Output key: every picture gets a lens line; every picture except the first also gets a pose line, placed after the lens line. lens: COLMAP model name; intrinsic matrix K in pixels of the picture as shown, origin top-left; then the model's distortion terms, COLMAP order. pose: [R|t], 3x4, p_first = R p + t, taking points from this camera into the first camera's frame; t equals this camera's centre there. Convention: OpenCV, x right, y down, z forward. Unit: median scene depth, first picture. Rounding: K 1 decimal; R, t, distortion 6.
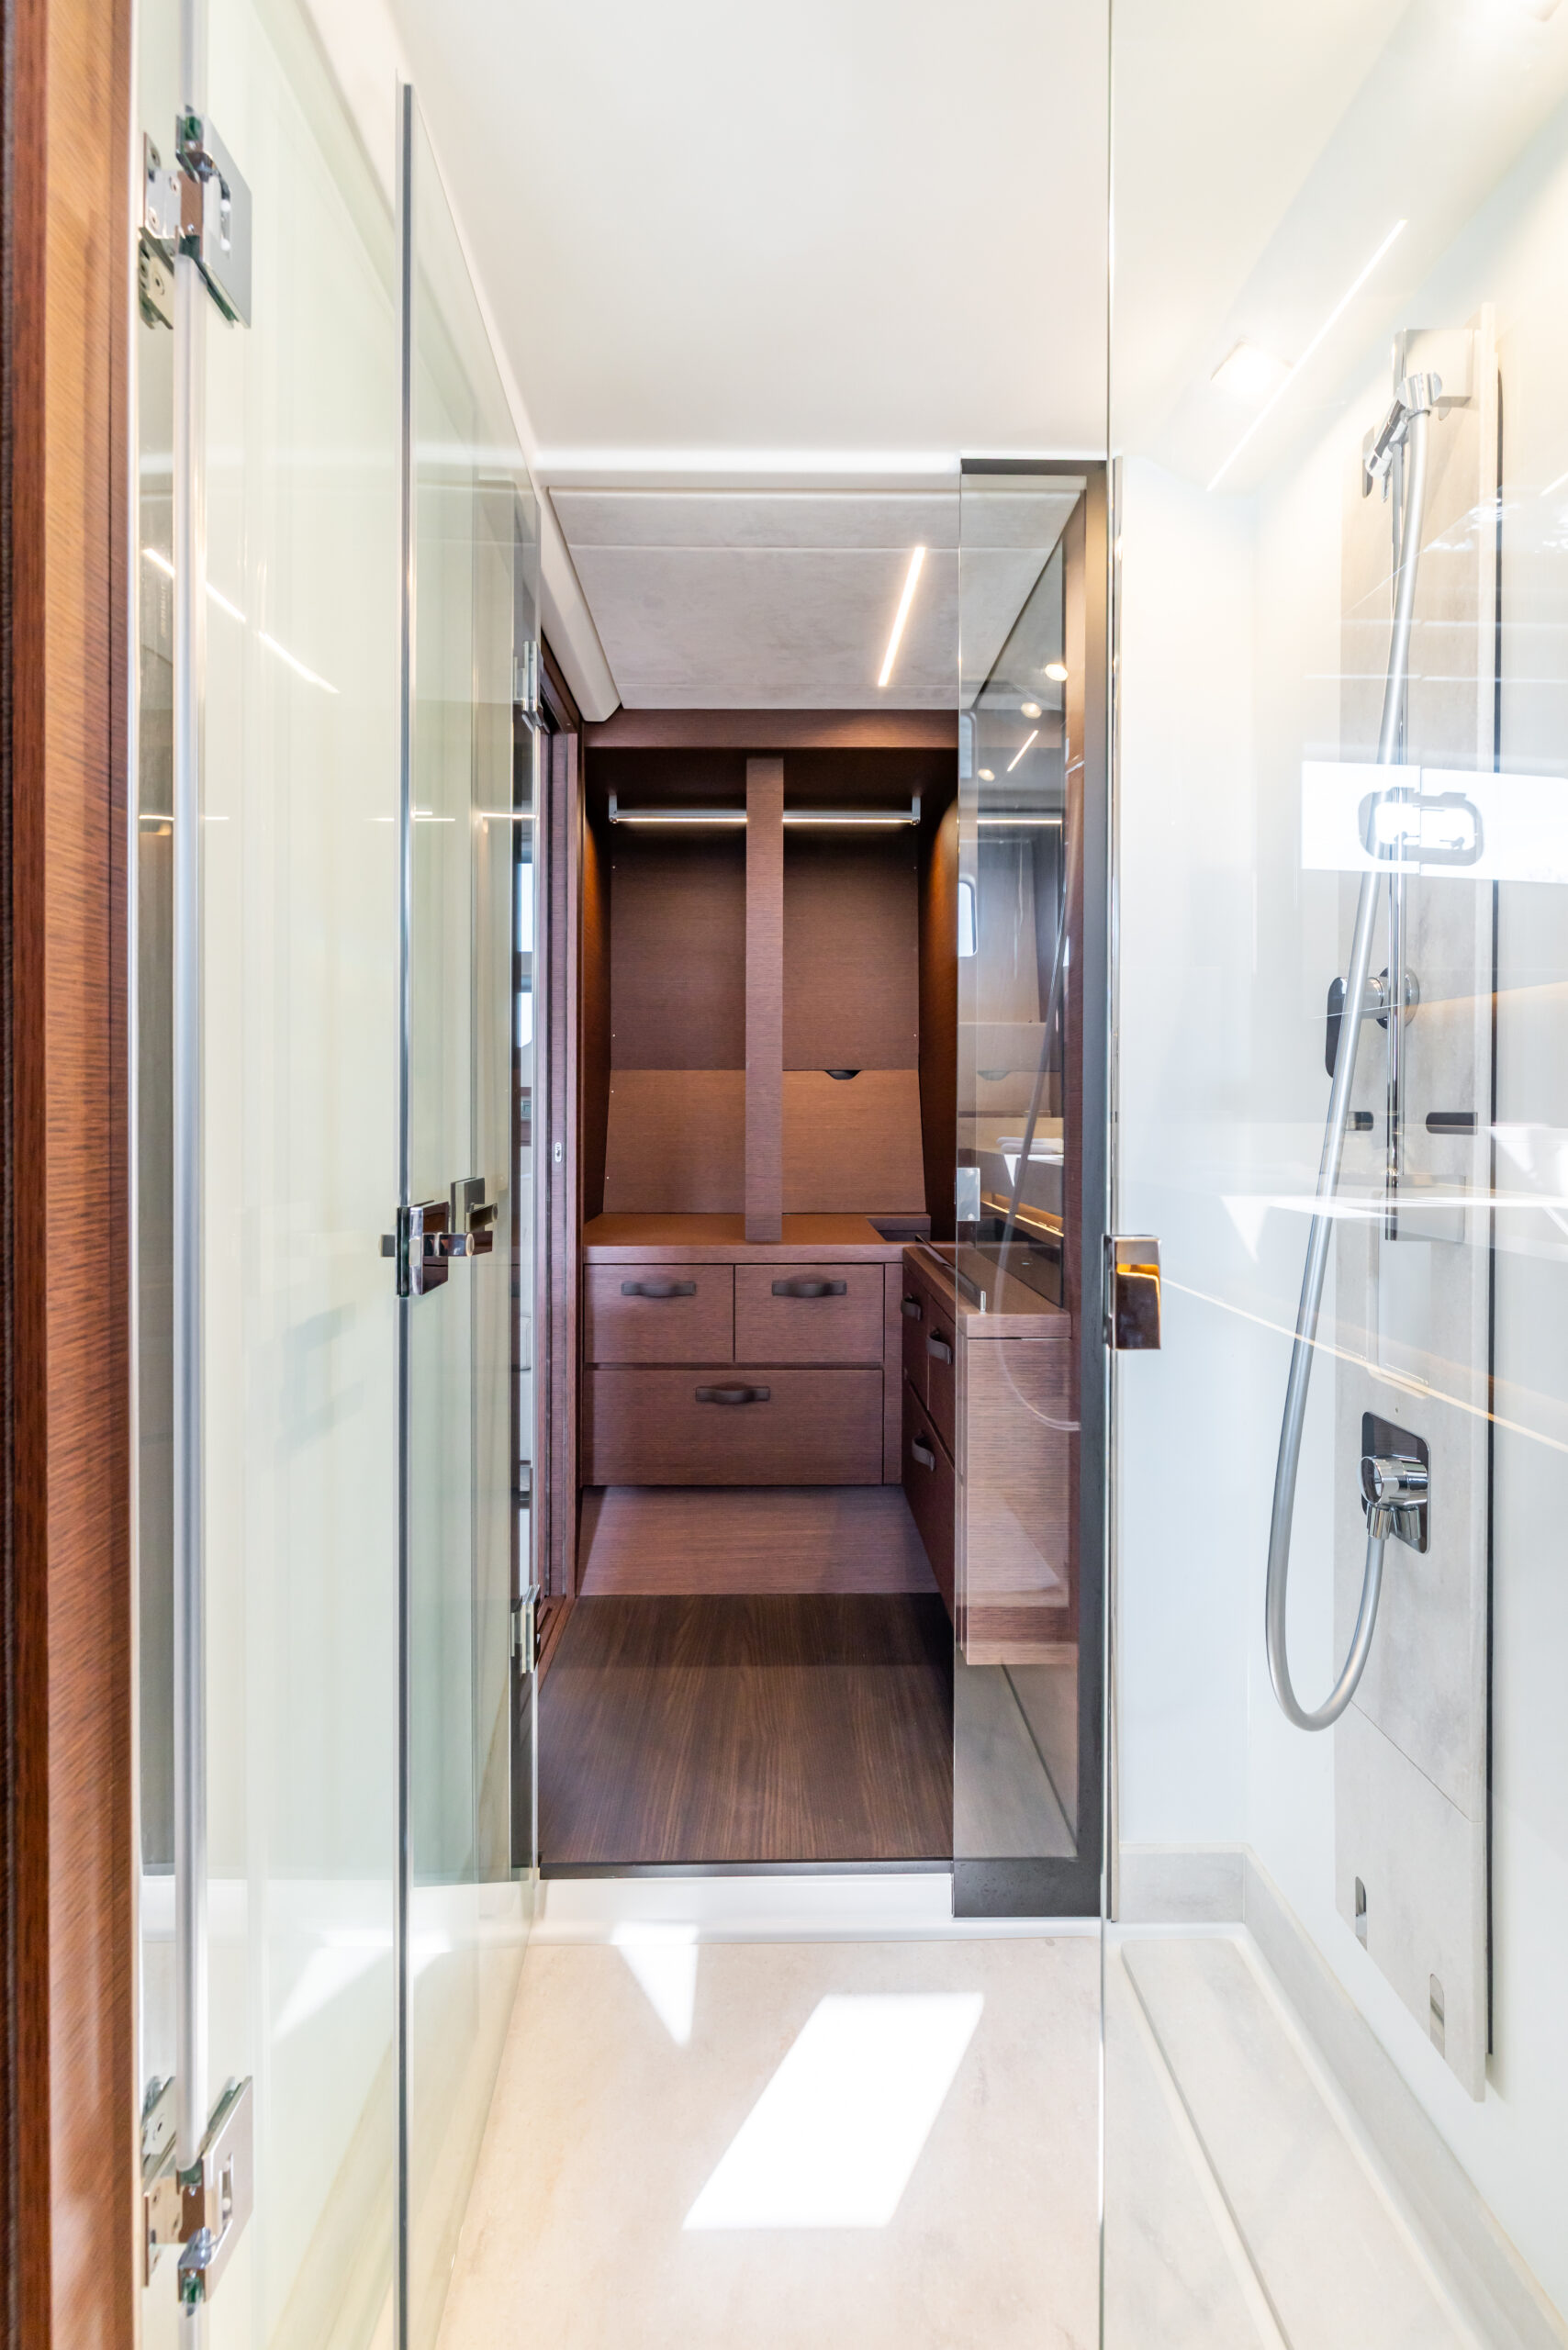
lens RADIAL K [[1006.3, 0, 779.2], [0, 1006.3, 1100.8], [0, 0, 1]] dist [0.007496, 0.000137]
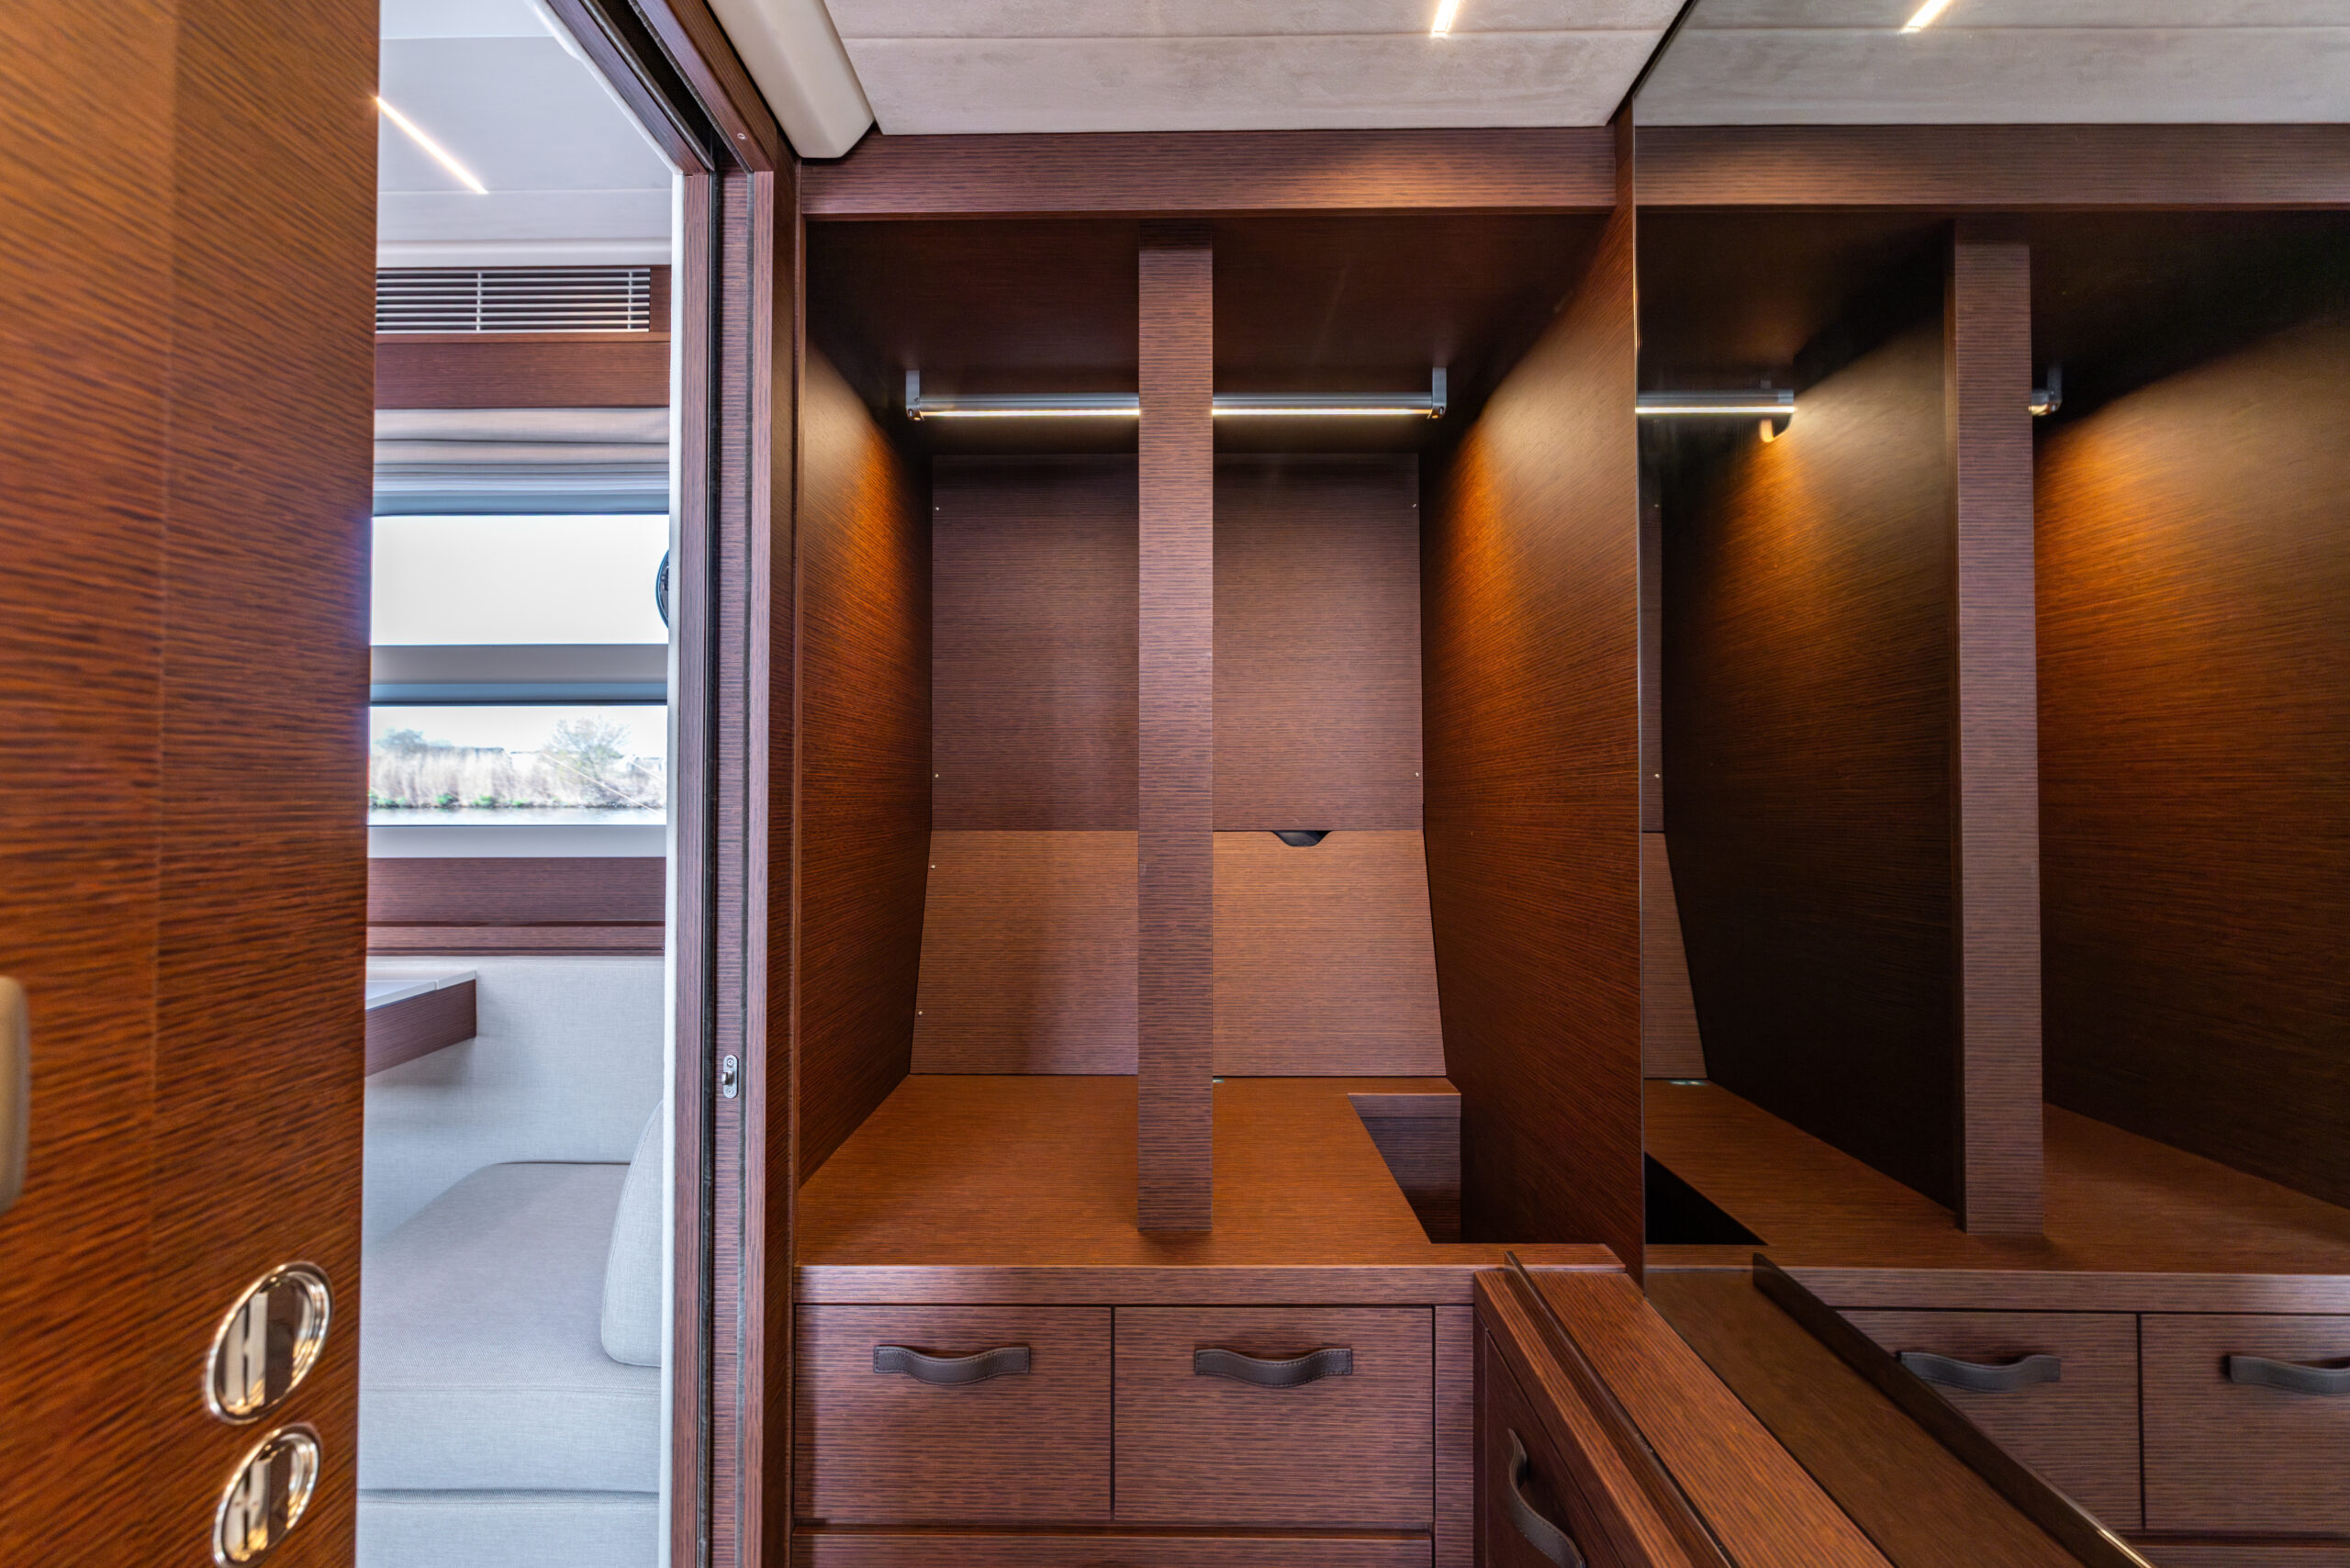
lens RADIAL K [[1006.3, 0, 1176.1], [0, 1006.3, 805.1], [0, 0, 1]] dist [0.007496, 0.000137]
pose [[0.999902, -0.001281, -0.013959, -0.008245], [0.001484, 0.999893, 0.014555, -0.075905], [0.013939, -0.014575, 0.999797, 0.515215]]
